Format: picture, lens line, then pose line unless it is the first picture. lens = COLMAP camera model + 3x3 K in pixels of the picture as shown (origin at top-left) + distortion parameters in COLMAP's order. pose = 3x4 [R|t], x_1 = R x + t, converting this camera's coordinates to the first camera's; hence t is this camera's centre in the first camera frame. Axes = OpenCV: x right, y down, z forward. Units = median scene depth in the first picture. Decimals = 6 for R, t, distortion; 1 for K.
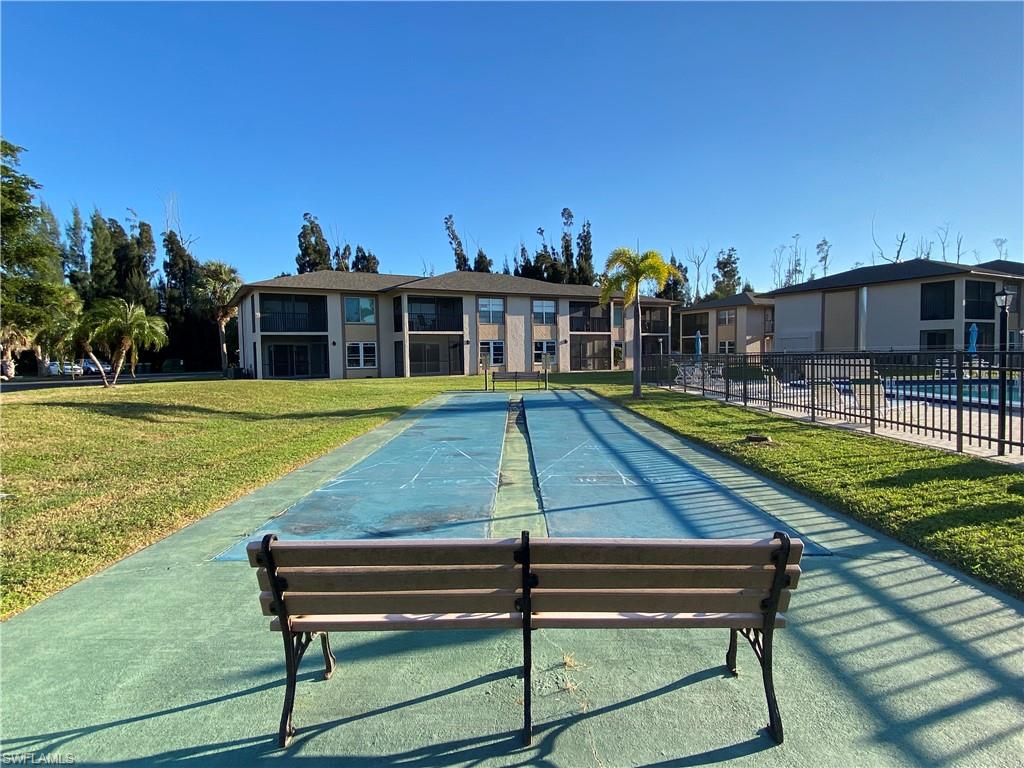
lens RADIAL K [[567.1, 0, 527.8], [0, 567.1, 382.2], [0, 0, 1]] dist [0.001056, -0.016580]
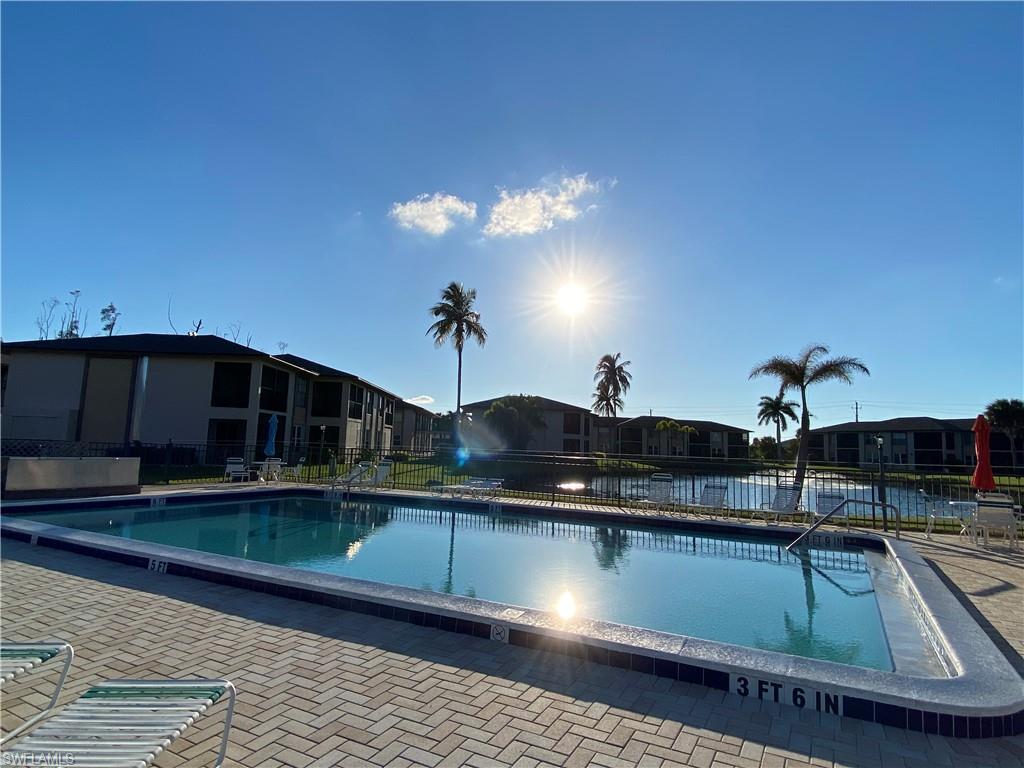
lens RADIAL K [[567.1, 0, 527.8], [0, 567.1, 382.2], [0, 0, 1]] dist [0.001056, -0.016580]
pose [[0.433892, 0.132345, 0.891192, 0.153882], [0.004375, 0.988831, -0.148975, -0.019308], [-0.900954, 0.068538, 0.428467, 0.225583]]
